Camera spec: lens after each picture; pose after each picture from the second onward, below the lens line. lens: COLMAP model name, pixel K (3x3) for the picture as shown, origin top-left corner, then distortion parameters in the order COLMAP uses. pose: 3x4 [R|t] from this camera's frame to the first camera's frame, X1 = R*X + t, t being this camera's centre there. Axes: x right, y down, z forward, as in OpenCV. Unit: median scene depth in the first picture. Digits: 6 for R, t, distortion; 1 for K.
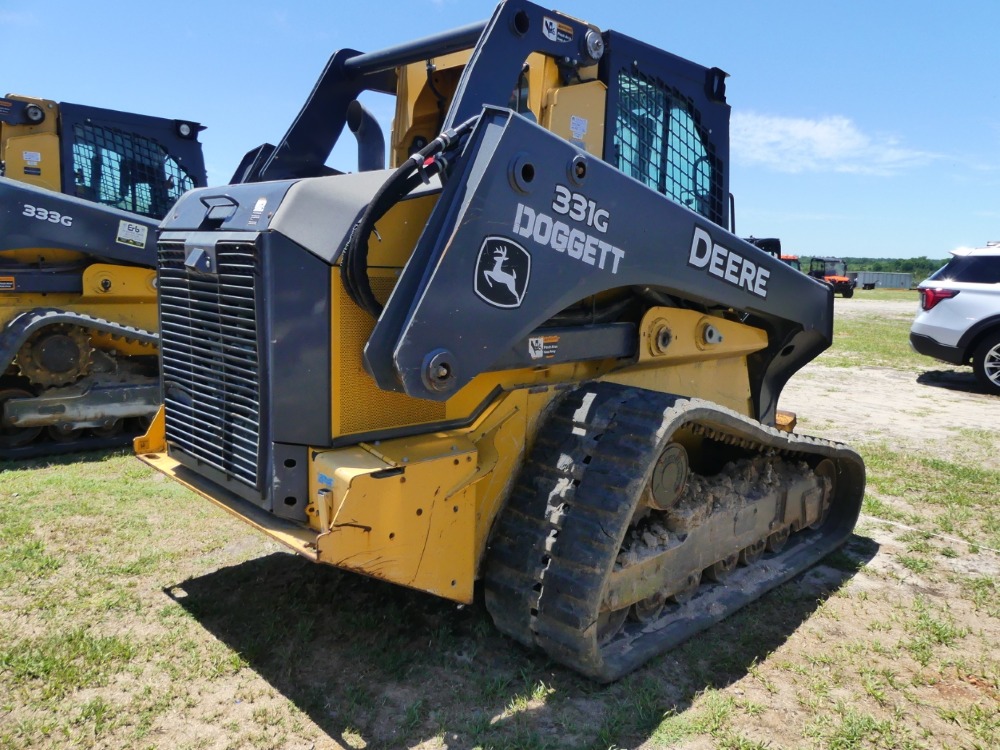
lens RADIAL K [[766.3, 0, 500.0], [0, 766.3, 375.0], [0, 0, 1]] dist [0.001426, -0.001863]
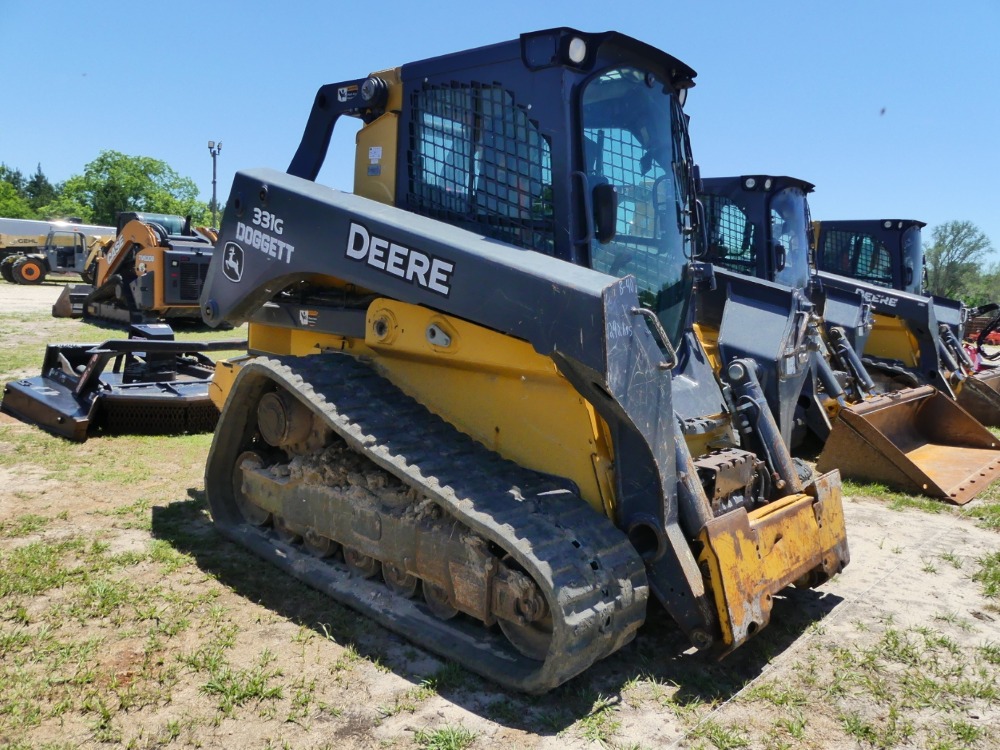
lens RADIAL K [[766.3, 0, 500.0], [0, 766.3, 375.0], [0, 0, 1]] dist [0.001426, -0.001863]
pose [[0.039743, 0.089754, -0.995171, 1.390592], [-0.200630, 0.976391, 0.080048, -0.109623], [0.978861, 0.196480, 0.056812, 1.190706]]
